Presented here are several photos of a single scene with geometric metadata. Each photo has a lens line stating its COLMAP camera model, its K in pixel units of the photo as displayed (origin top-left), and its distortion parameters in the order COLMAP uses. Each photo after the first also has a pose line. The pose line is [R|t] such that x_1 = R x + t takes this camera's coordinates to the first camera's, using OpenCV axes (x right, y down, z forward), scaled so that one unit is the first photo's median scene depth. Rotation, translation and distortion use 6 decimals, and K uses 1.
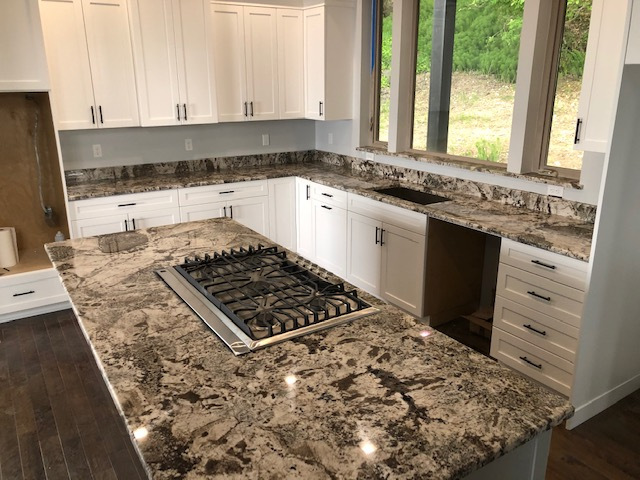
lens RADIAL K [[519.2, 0, 316.8], [0, 519.2, 238.7], [0, 0, 1]] dist [0.011015, -0.001710]
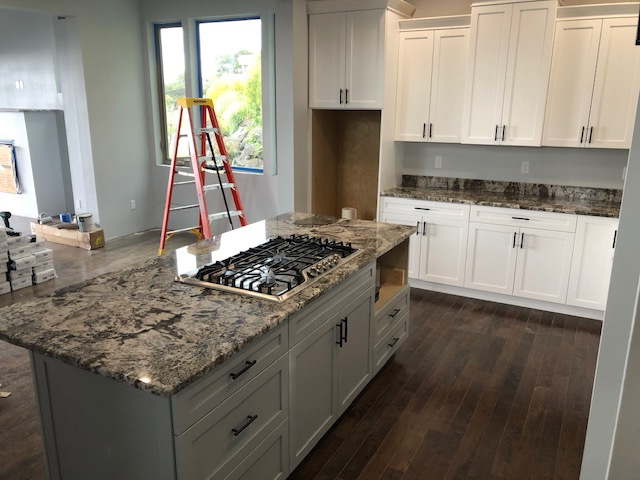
lens RADIAL K [[519.2, 0, 316.8], [0, 519.2, 238.7], [0, 0, 1]] dist [0.011015, -0.001710]
pose [[0.479924, 0.226971, -0.847442, 0.589622], [-0.264163, 0.958511, 0.107117, -0.072408], [0.836595, 0.172455, 0.519969, 0.252924]]
